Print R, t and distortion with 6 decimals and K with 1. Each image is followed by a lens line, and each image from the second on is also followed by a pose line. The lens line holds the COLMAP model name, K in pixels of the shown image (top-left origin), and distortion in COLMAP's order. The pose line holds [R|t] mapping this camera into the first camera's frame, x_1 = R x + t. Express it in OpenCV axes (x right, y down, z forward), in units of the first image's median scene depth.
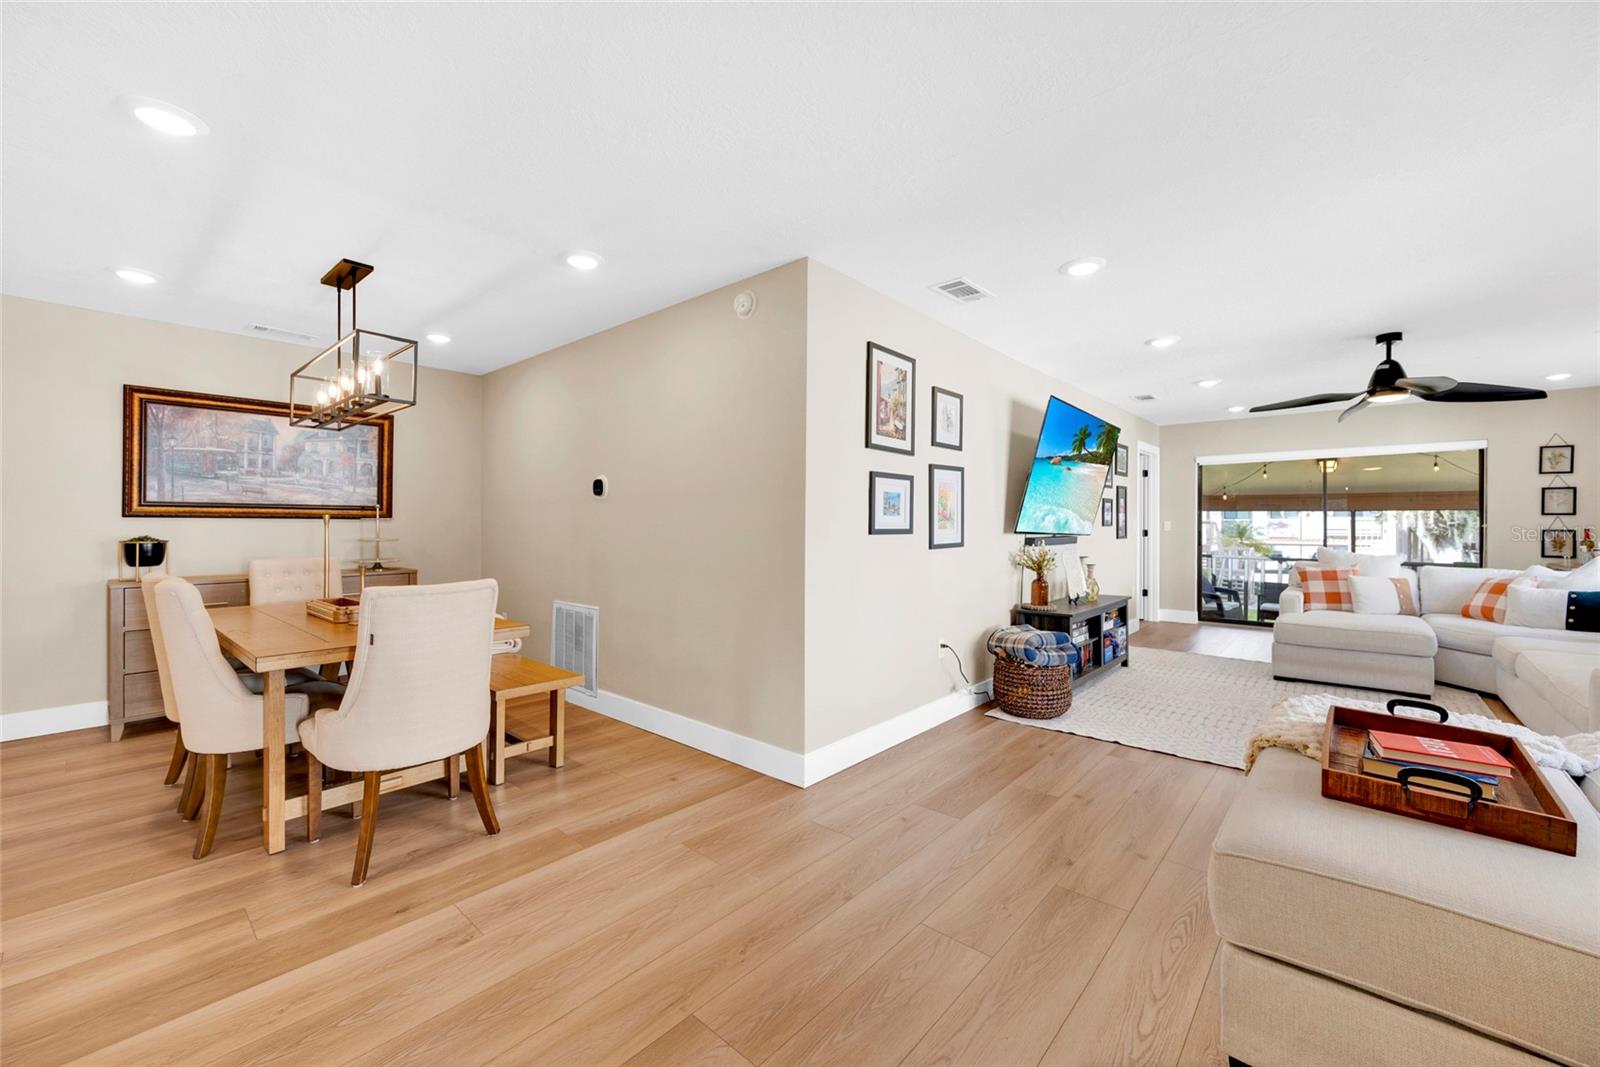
lens RADIAL K [[636.4, 0, 808.3], [0, 636.4, 521.1], [0, 0, 1]] dist [-0.000395, 0.000039]
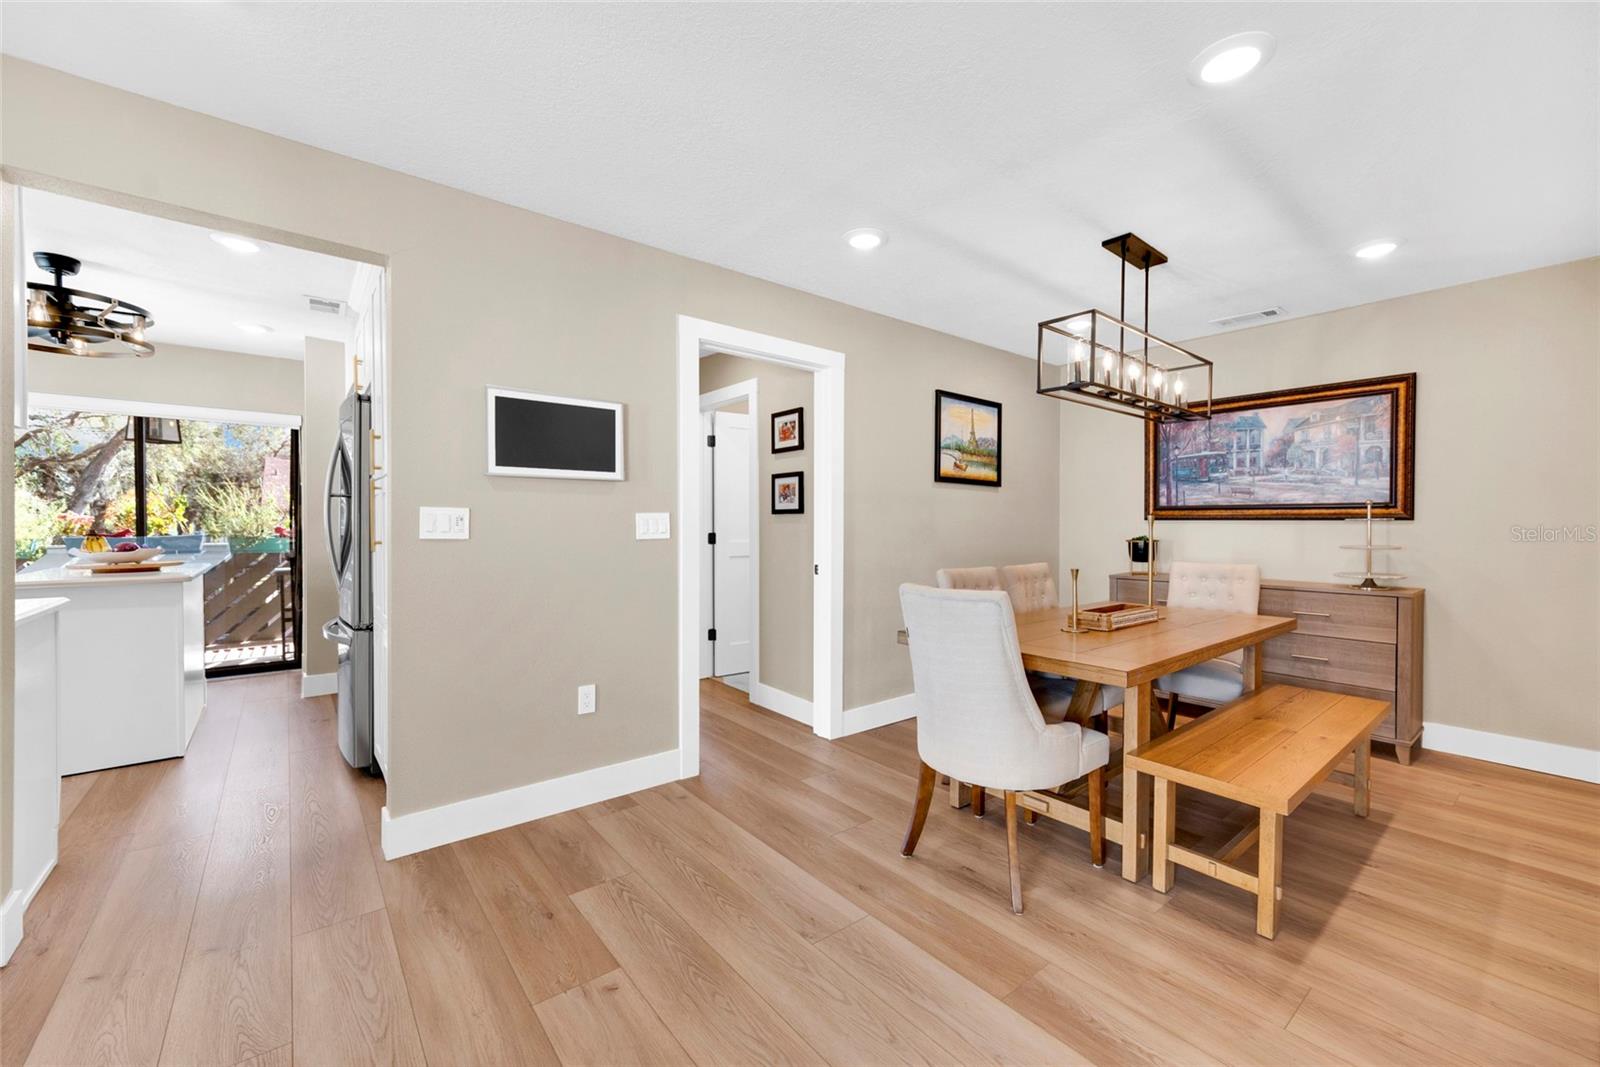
lens RADIAL K [[648.7, 0, 800.0], [0, 648.7, 533.5], [0, 0, 1]] dist [0.000798, -0.000036]
pose [[-0.183778, 0.011062, -0.982906, 0.206130], [0.000006, 0.999937, 0.011252, 0.004490], [0.982968, 0.002062, -0.183766, 0.516619]]
